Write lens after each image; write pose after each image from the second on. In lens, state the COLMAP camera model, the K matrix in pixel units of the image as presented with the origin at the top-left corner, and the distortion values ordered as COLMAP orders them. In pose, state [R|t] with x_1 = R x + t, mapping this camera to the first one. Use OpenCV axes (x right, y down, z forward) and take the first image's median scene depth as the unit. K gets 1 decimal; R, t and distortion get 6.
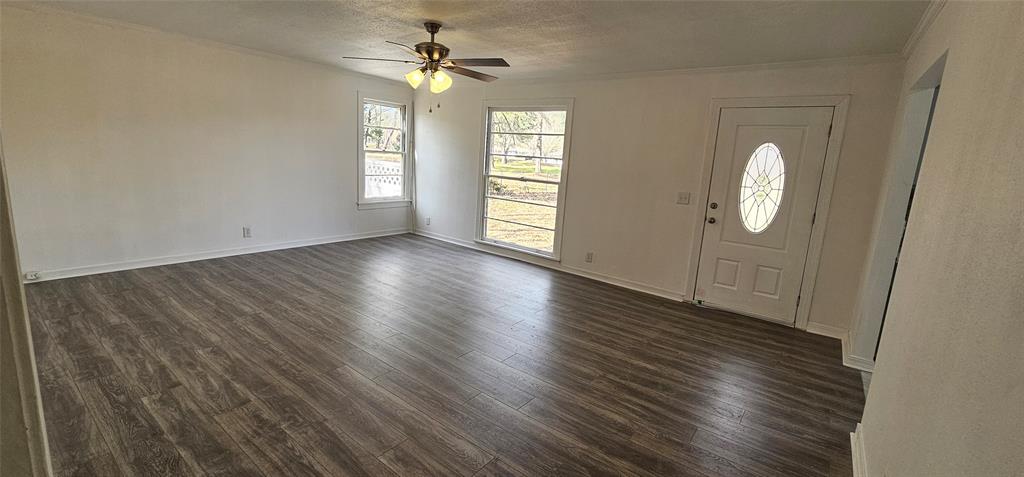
lens RADIAL K [[418.0, 0, 516.1], [0, 418.0, 232.2], [0, 0, 1]] dist [0.000910, 0.000176]
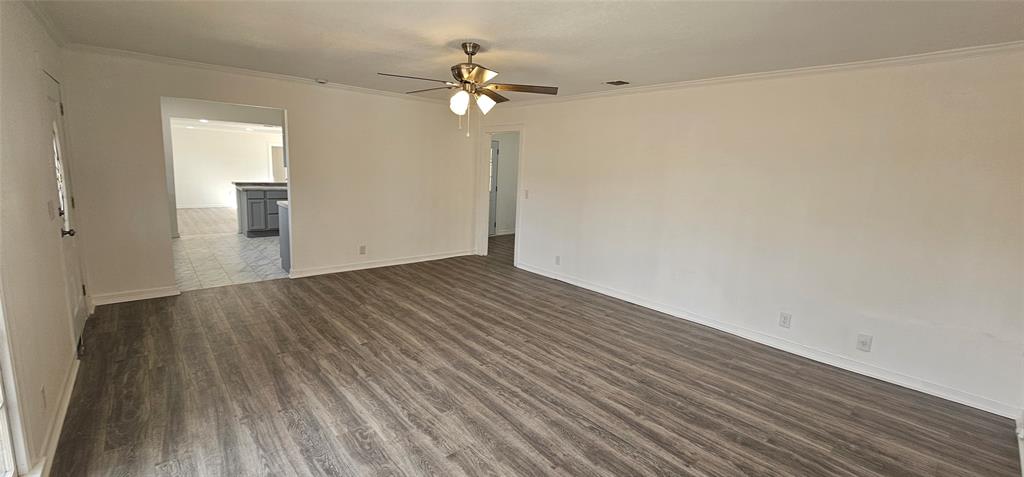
lens RADIAL K [[418.0, 0, 514.8], [0, 418.0, 239.0], [0, 0, 1]] dist [0.000910, 0.000176]
pose [[-0.973504, -0.140091, 0.180735, -0.522344], [-0.068331, 0.932472, 0.354720, -0.419324], [-0.218223, 0.332972, -0.917338, 1.962852]]
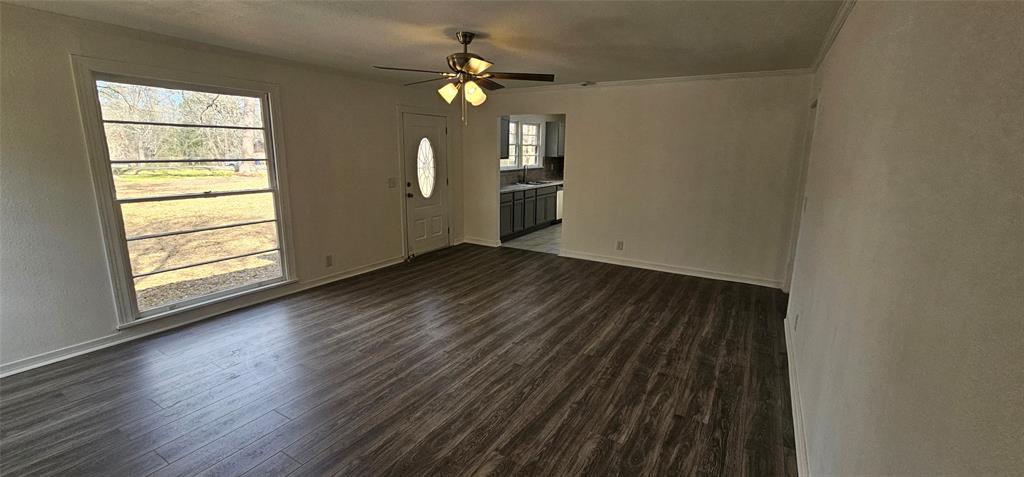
lens RADIAL K [[418.0, 0, 515.1], [0, 418.0, 233.5], [0, 0, 1]] dist [0.000910, 0.000176]
pose [[-0.108099, -0.259587, 0.959651, -1.219069], [0.158767, 0.948410, 0.274430, -0.305846], [-0.981380, 0.182027, -0.061308, 1.019625]]
